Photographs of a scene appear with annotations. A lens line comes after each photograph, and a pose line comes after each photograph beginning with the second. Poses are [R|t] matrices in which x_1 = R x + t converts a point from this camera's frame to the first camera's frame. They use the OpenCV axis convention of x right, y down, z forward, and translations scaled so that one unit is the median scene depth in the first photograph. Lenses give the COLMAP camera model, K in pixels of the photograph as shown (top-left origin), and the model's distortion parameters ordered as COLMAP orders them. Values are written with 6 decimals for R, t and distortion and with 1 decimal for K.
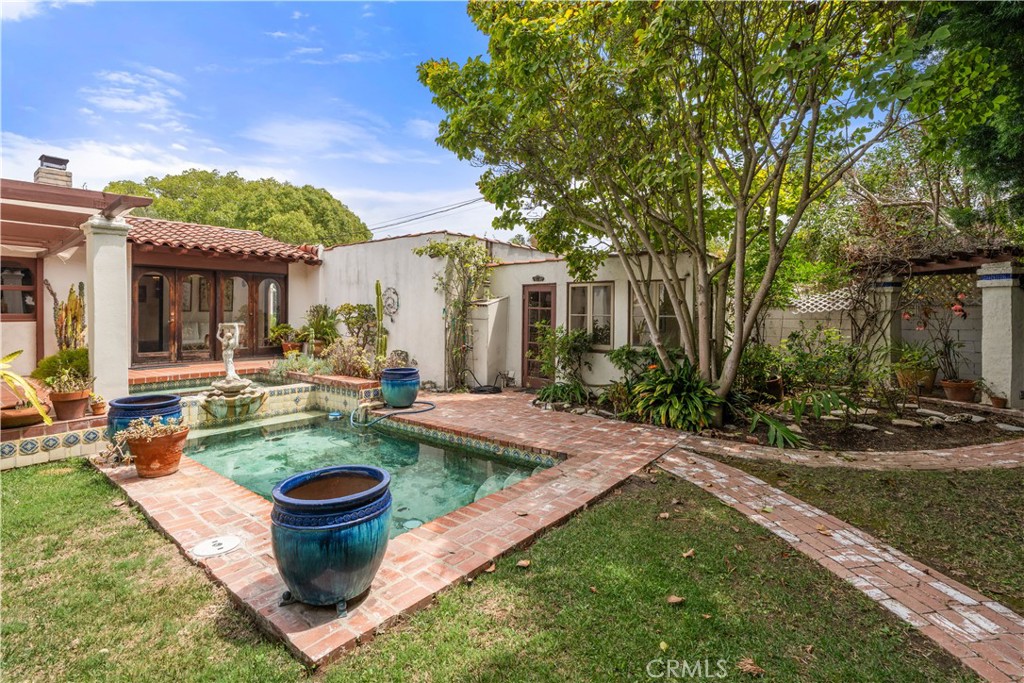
lens RADIAL K [[474.0, 0, 509.5], [0, 474.0, 305.4], [0, 0, 1]] dist [-0.001445, 0.000951]
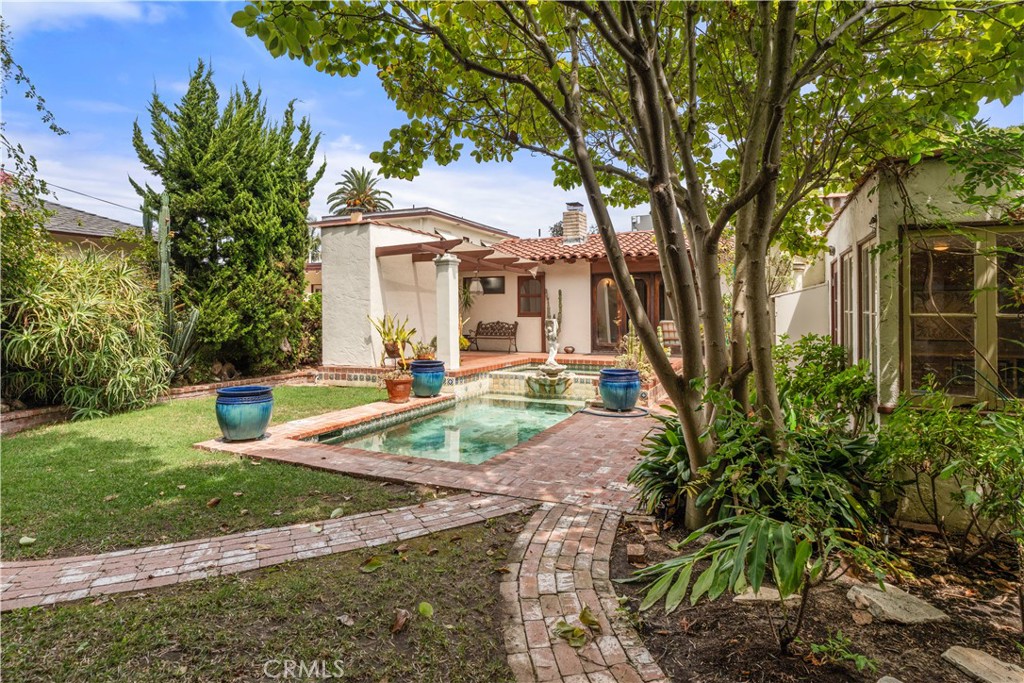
lens RADIAL K [[557.7, 0, 513.5], [0, 557.7, 308.9], [0, 0, 1]] dist [-0.000162, -0.000845]
pose [[0.227042, -0.007108, -0.973859, 1.328193], [0.018313, 0.999828, -0.003028, 0.020150], [0.973713, -0.017147, 0.227133, 0.905492]]
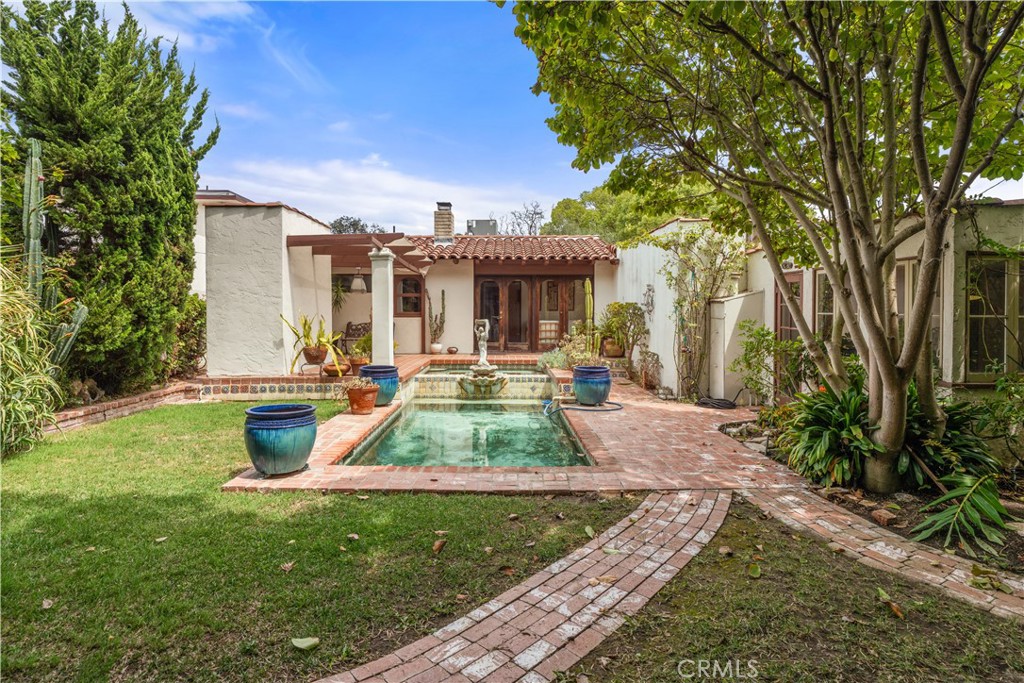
lens RADIAL K [[549.5, 0, 509.1], [0, 549.5, 315.4], [0, 0, 1]] dist [-0.002924, 0.001140]
pose [[0.631024, 0.004181, -0.775752, 0.930709], [0.010739, 0.999843, 0.014124, 0.010502], [0.775689, -0.017243, 0.630880, 0.221777]]
